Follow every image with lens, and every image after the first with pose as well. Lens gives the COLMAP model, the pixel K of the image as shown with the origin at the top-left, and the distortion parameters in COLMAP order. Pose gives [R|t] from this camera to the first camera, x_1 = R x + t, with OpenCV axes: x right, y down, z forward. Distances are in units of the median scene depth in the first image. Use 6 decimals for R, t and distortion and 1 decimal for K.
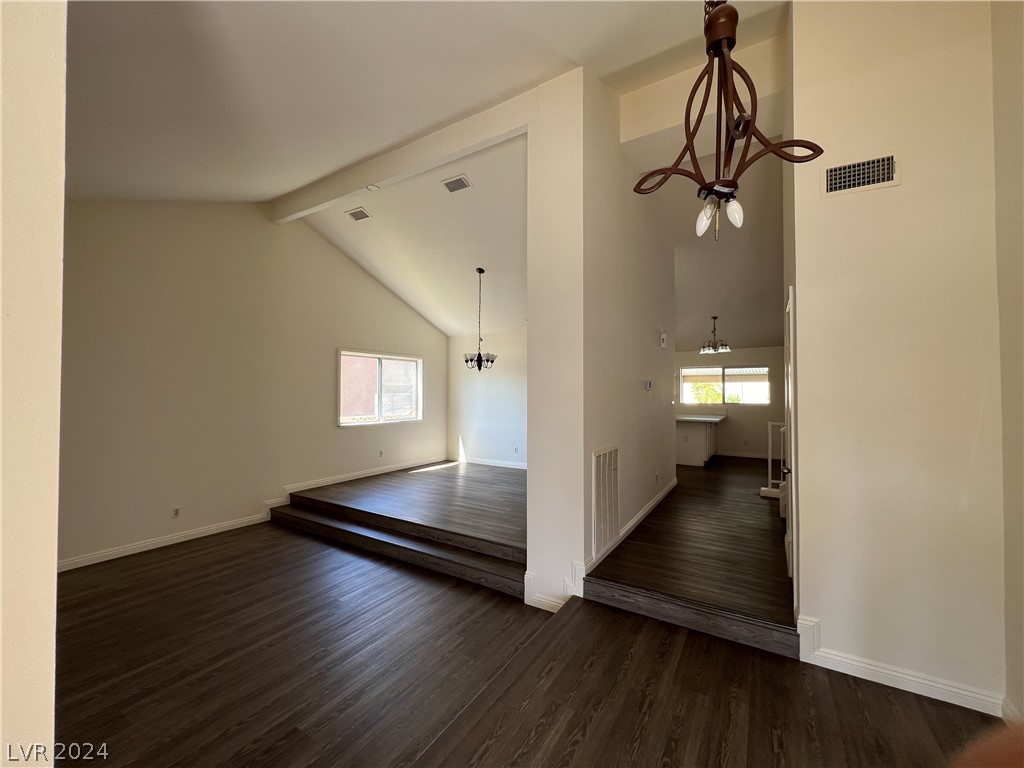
lens RADIAL K [[412.6, 0, 508.7], [0, 412.6, 379.4], [0, 0, 1]] dist [0.000582, -0.000027]
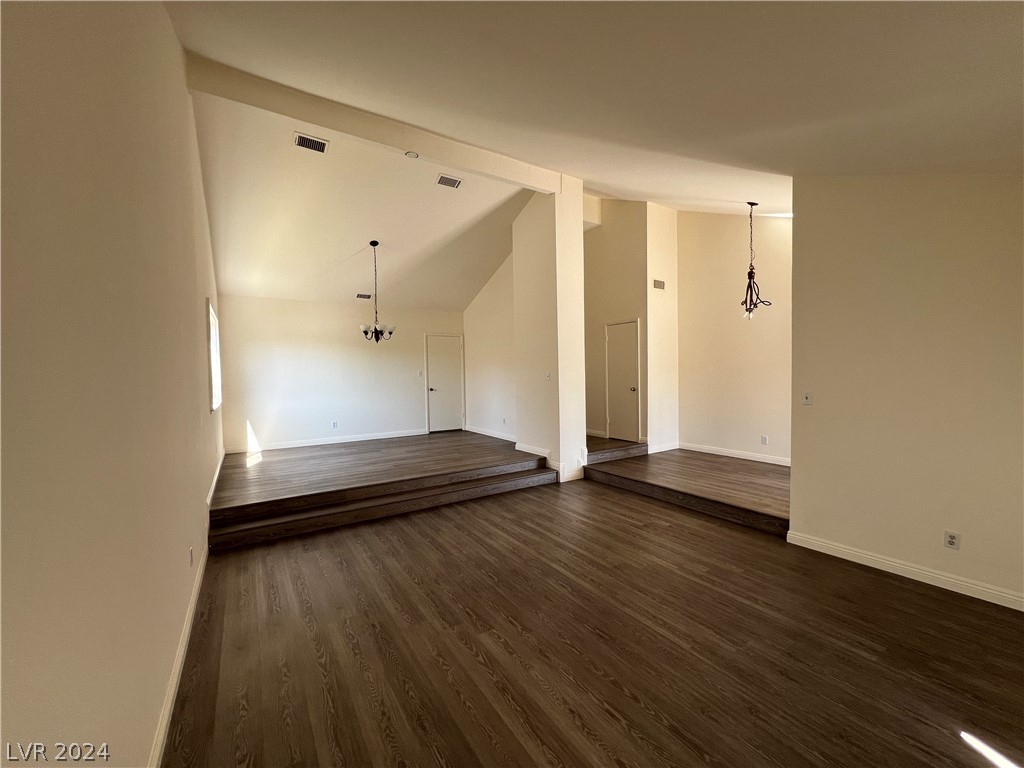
lens RADIAL K [[413.4, 0, 505.3], [0, 413.4, 385.3], [0, 0, 1]] dist [0.000880, -0.000054]
pose [[0.432721, -0.039860, 0.900646, -1.497518], [-0.006715, 0.998852, 0.047433, 0.058153], [-0.901503, -0.026573, 0.431956, 0.450627]]
